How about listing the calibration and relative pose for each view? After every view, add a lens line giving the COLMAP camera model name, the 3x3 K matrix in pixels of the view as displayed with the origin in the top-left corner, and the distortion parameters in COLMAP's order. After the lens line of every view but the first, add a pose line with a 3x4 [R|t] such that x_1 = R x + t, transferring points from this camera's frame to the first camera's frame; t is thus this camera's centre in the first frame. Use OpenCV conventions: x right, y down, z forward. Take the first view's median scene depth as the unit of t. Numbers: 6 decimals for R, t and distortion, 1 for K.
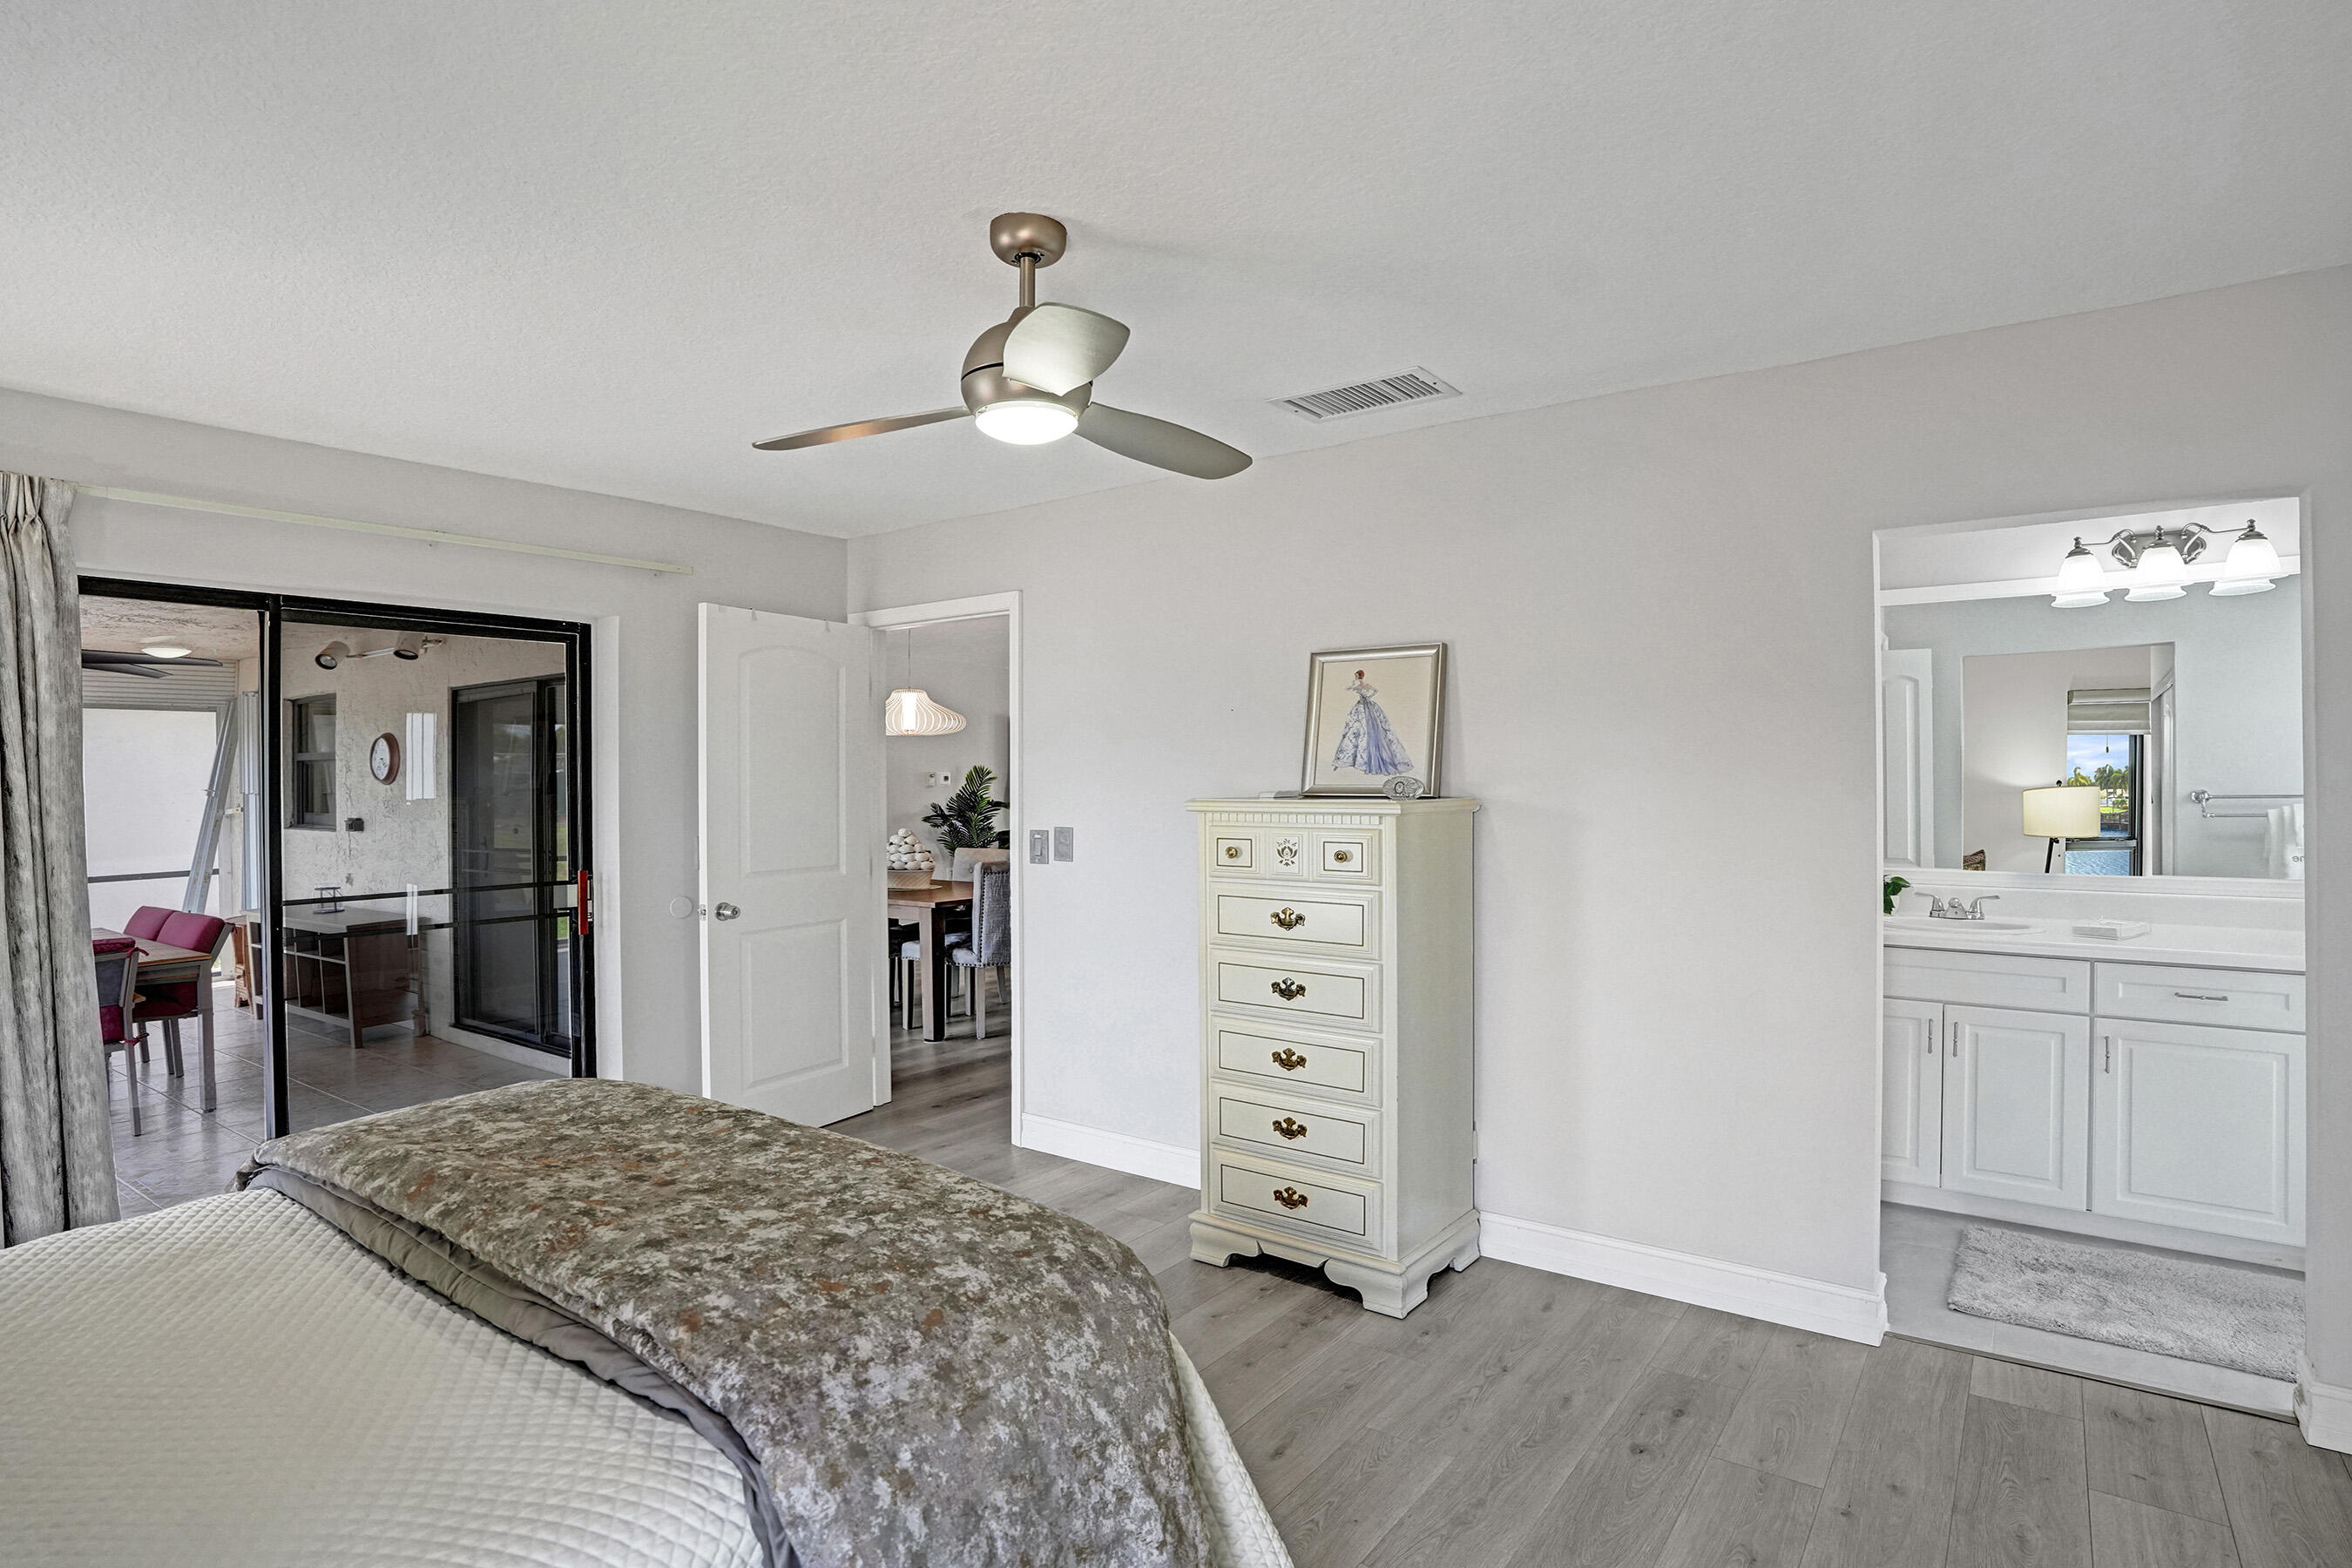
lens RADIAL K [[1222.3, 0, 1172.9], [0, 1222.3, 782.7], [0, 0, 1]] dist [-0.084546, 0.038503]
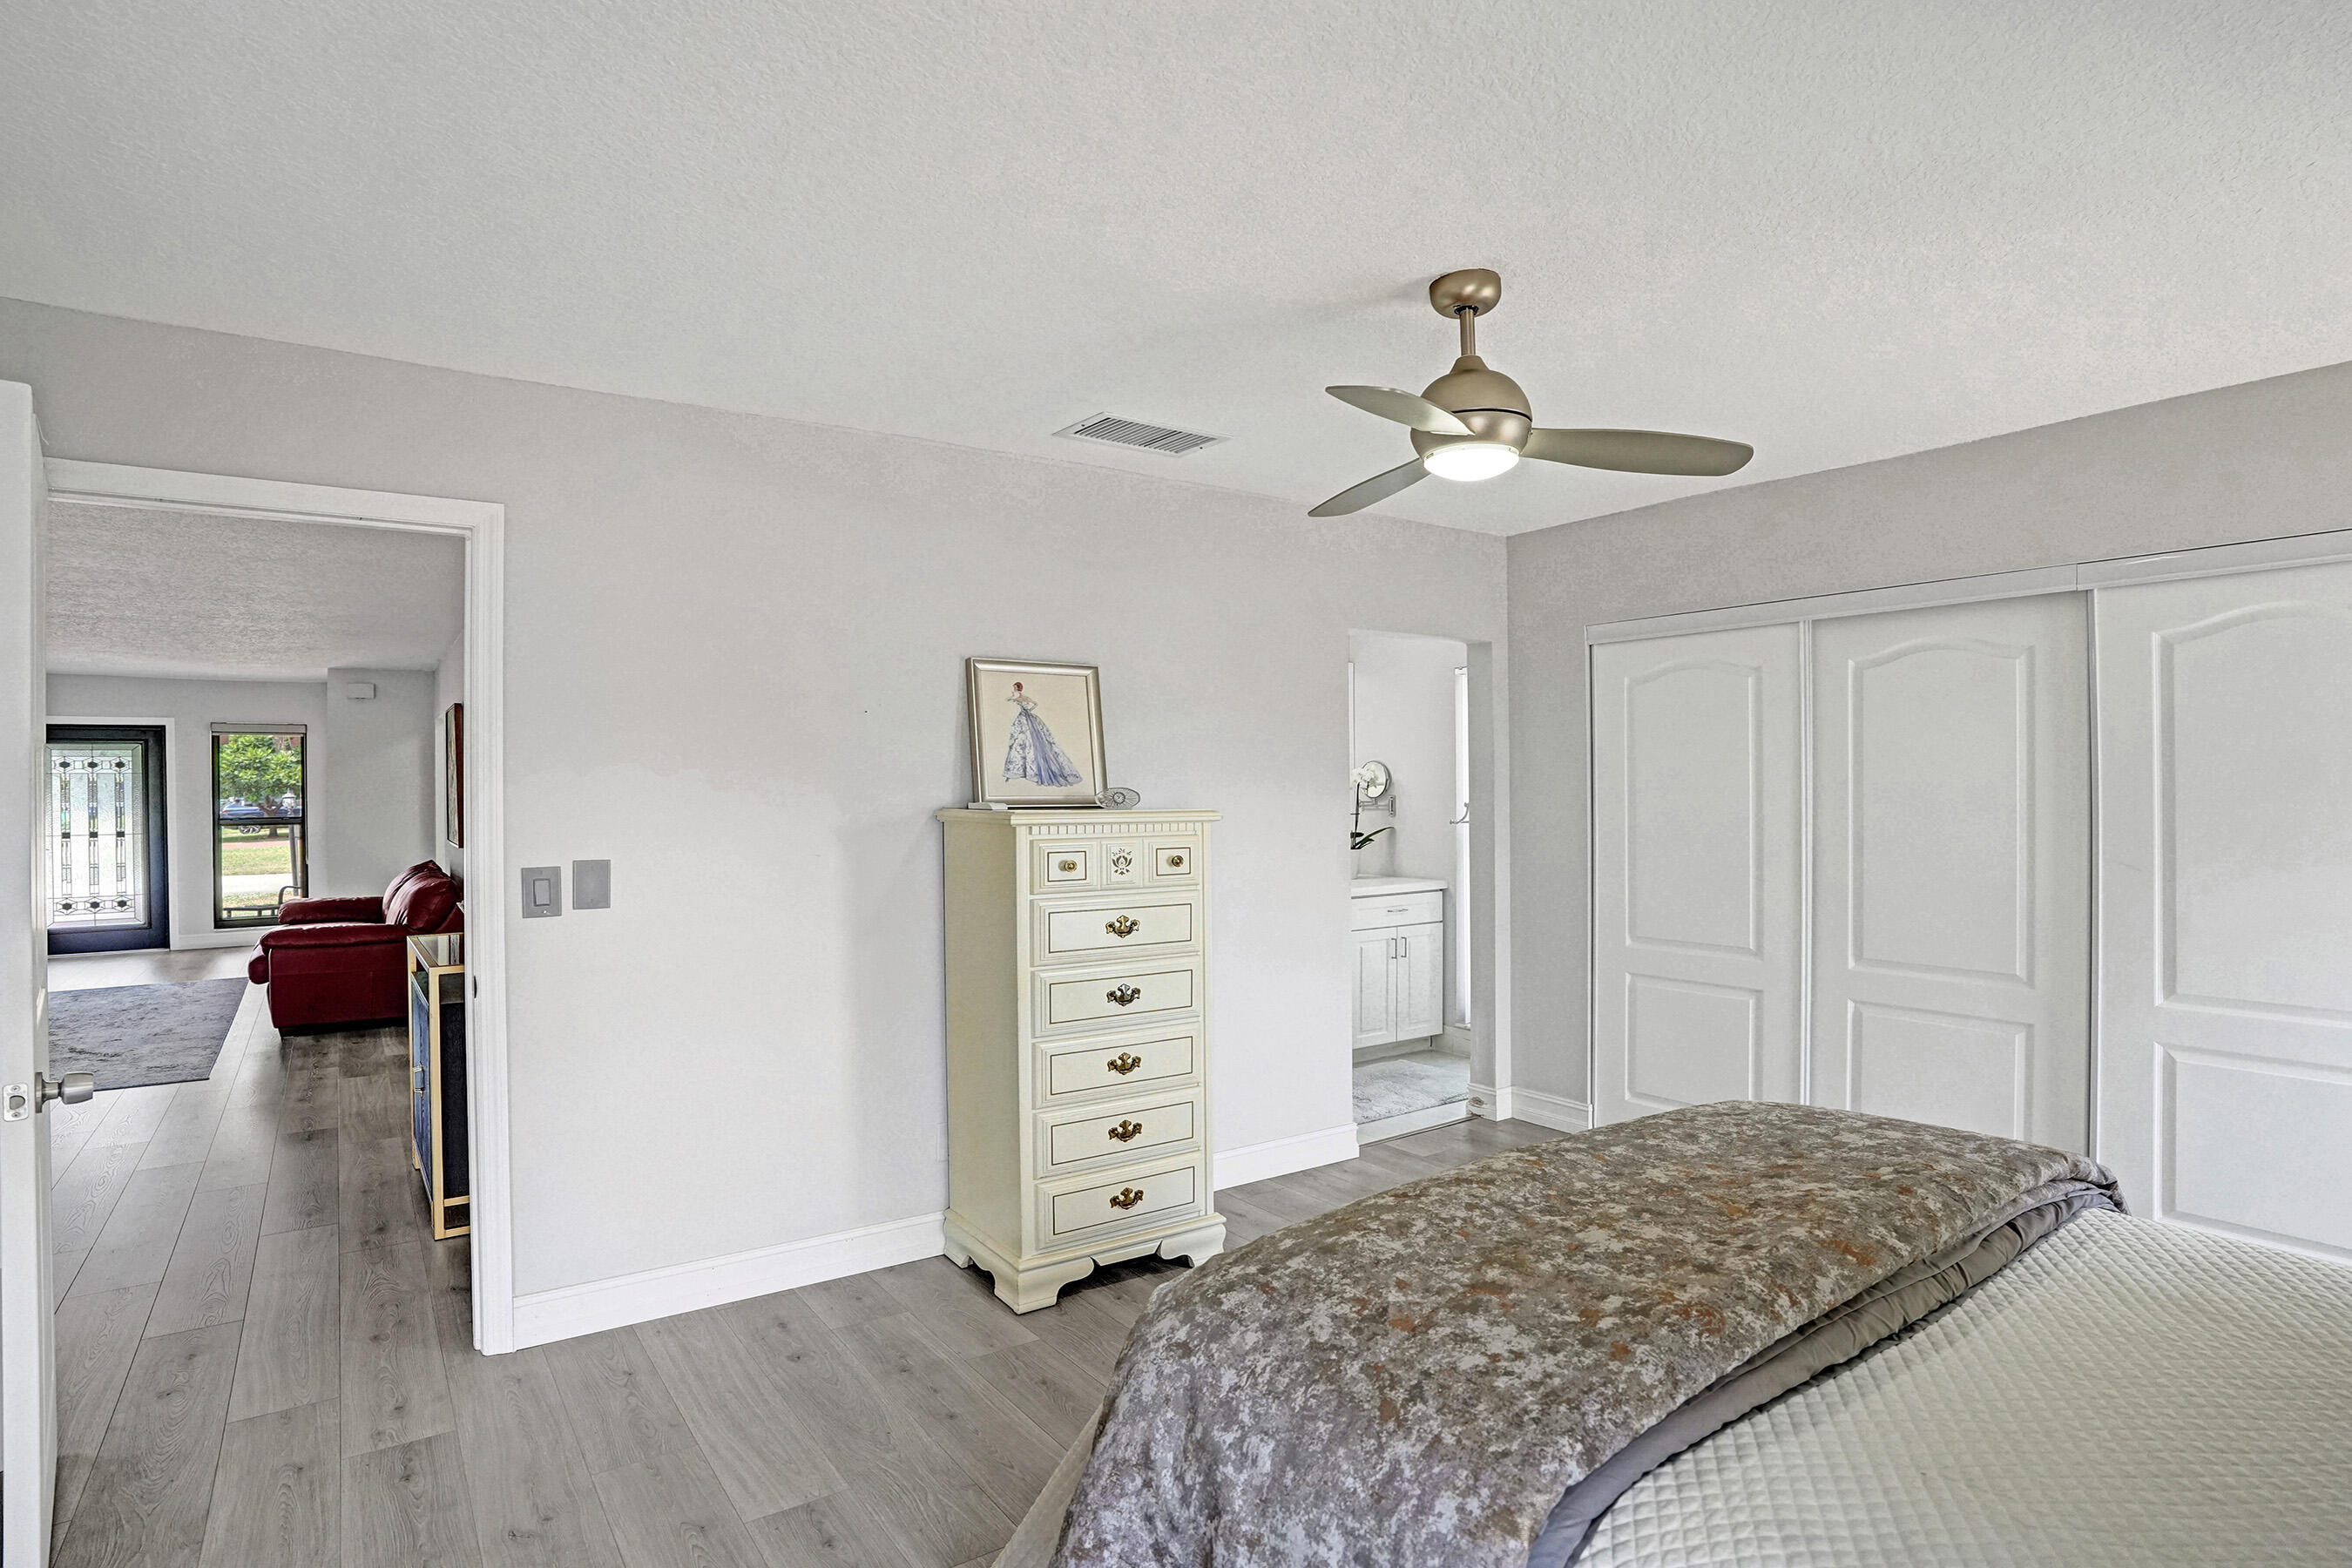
lens RADIAL K [[1222.3, 0, 1172.9], [0, 1222.3, 782.7], [0, 0, 1]] dist [-0.084546, 0.038503]
pose [[0.323646, 0.005109, 0.946164, -0.861351], [0.006612, 0.999949, -0.007662, -0.000887], [-0.946155, 0.008736, 0.323596, 0.627988]]
